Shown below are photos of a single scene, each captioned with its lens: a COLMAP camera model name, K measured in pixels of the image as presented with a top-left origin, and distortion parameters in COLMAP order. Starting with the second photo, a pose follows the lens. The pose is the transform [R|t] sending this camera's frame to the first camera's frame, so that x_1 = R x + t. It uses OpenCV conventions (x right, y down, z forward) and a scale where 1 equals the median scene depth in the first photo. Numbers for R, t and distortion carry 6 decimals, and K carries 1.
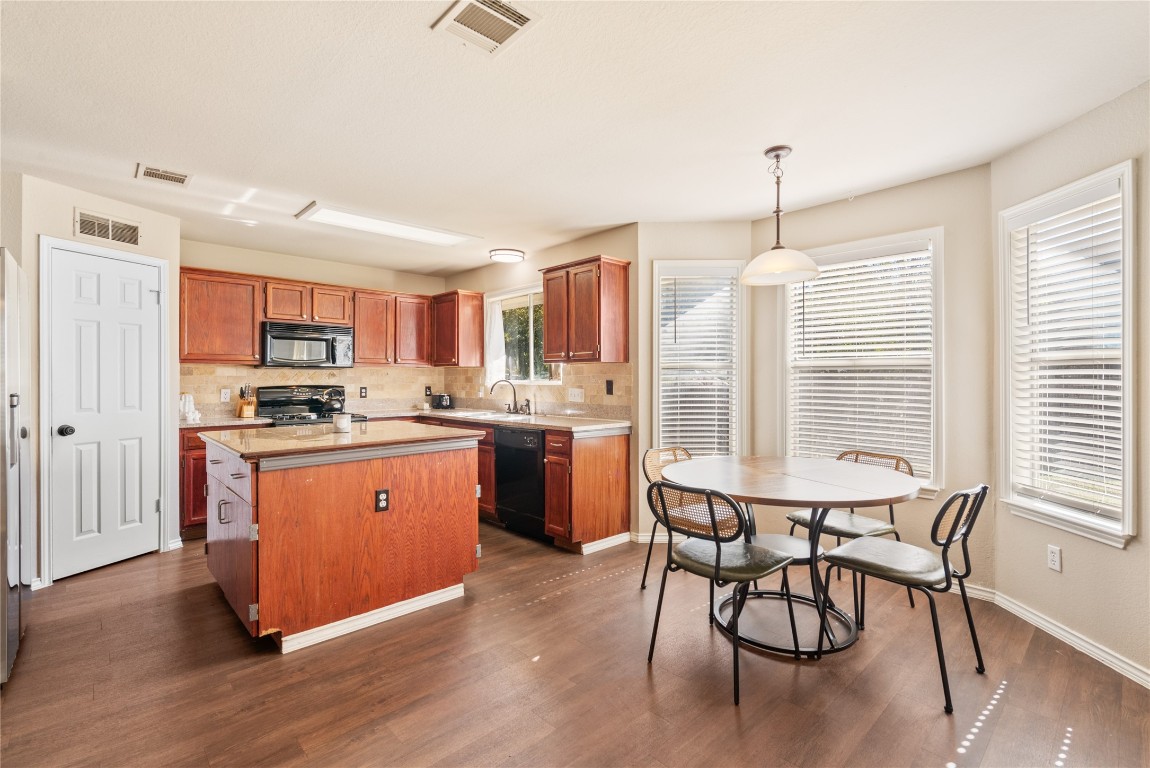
lens RADIAL K [[532.3, 0, 575.0], [0, 532.3, 384.0], [0, 0, 1]] dist [-0.000621, -0.000118]
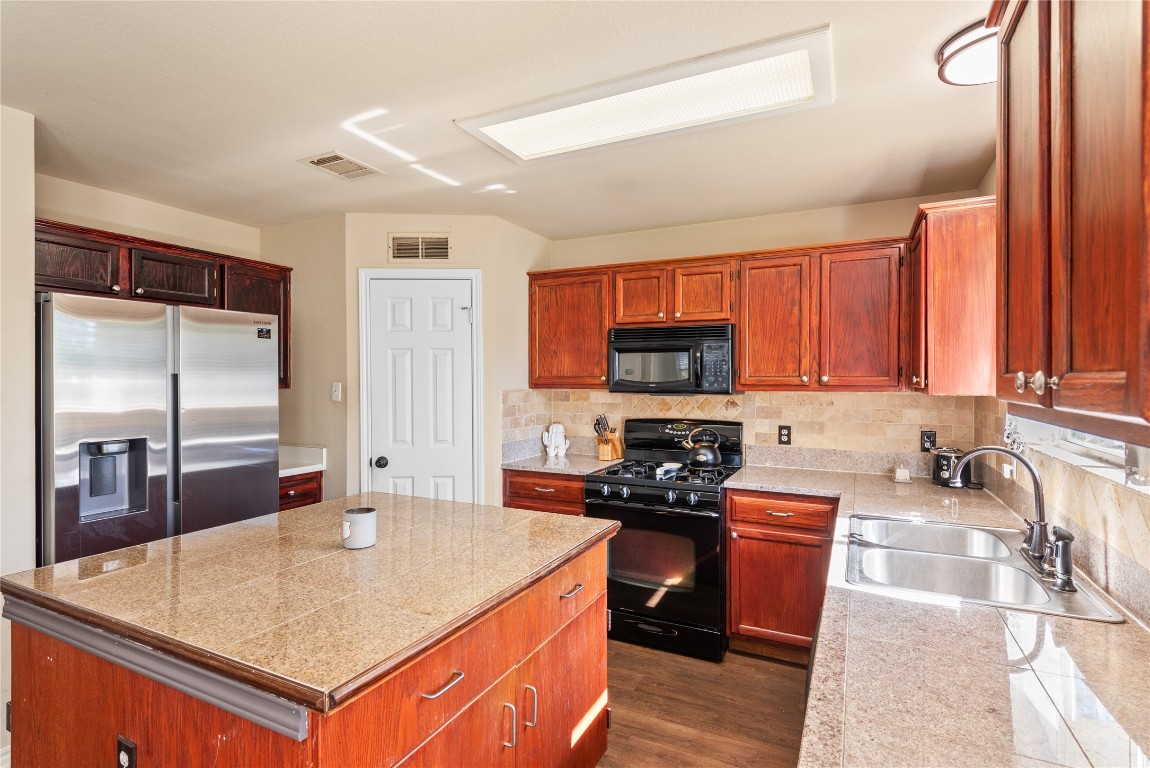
lens RADIAL K [[553.3, 0, 575.0], [0, 553.3, 384.0], [0, 0, 1]] dist [0.000880, 0.000034]
pose [[0.354920, 0.009259, -0.934851, 0.091424], [-0.009871, 0.999932, 0.006156, -0.048614], [0.934845, 0.007043, 0.354987, 0.700719]]
